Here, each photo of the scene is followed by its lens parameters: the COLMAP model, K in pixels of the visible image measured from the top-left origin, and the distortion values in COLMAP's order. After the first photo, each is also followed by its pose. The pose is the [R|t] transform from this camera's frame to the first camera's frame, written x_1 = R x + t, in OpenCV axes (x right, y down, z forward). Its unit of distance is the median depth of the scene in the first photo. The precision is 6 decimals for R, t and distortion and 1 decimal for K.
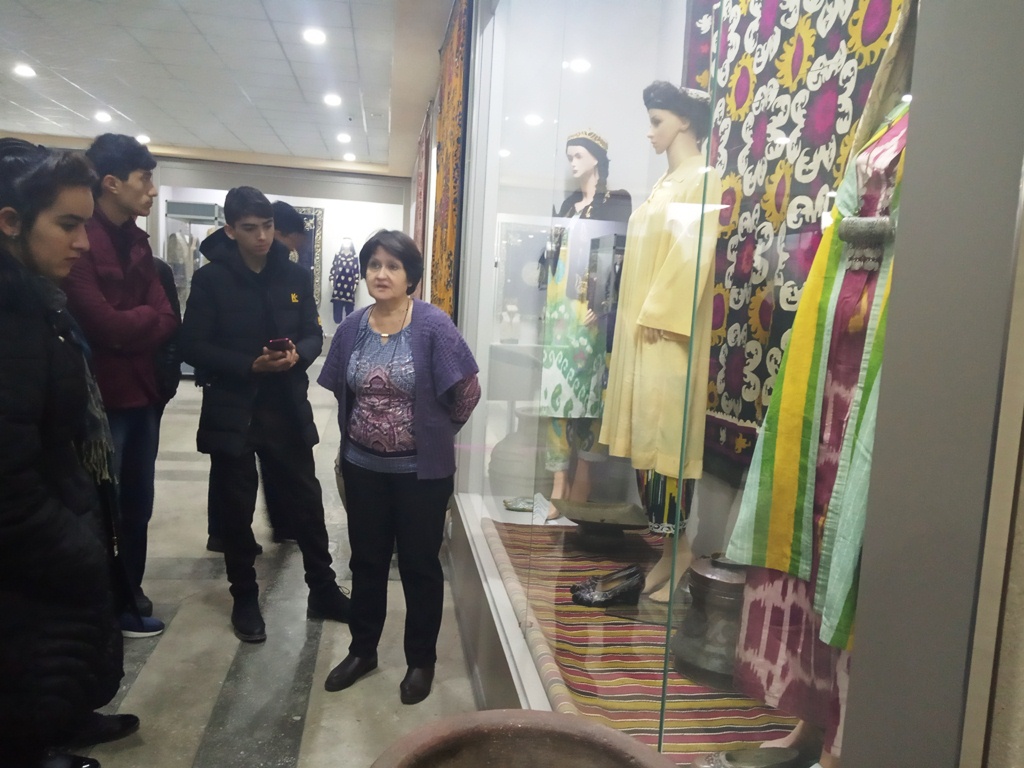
lens RADIAL K [[816.9, 0, 512.0], [0, 816.9, 384.0], [0, 0, 1]] dist [0.007672, -0.010129]
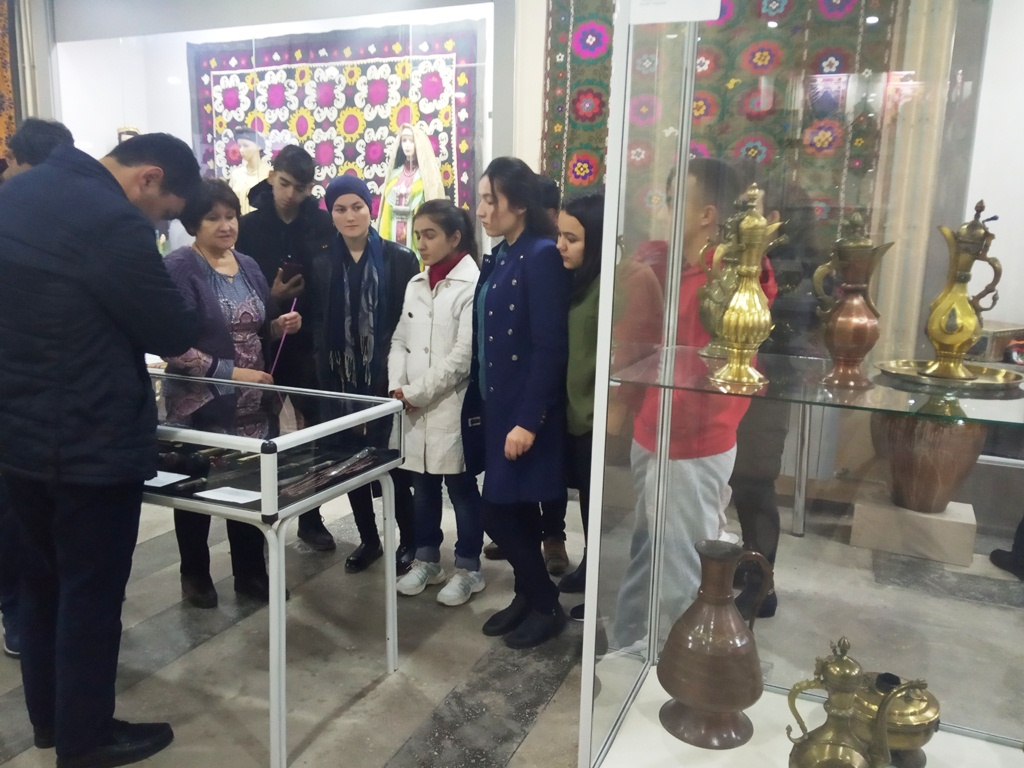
lens RADIAL K [[816.9, 0, 512.0], [0, 816.9, 384.0], [0, 0, 1]] dist [0.007672, -0.010129]
pose [[0.528962, -0.188384, 0.827473, -1.578504], [0.106346, 0.982079, 0.155600, 0.033026], [-0.841956, 0.005692, 0.539516, -0.858602]]
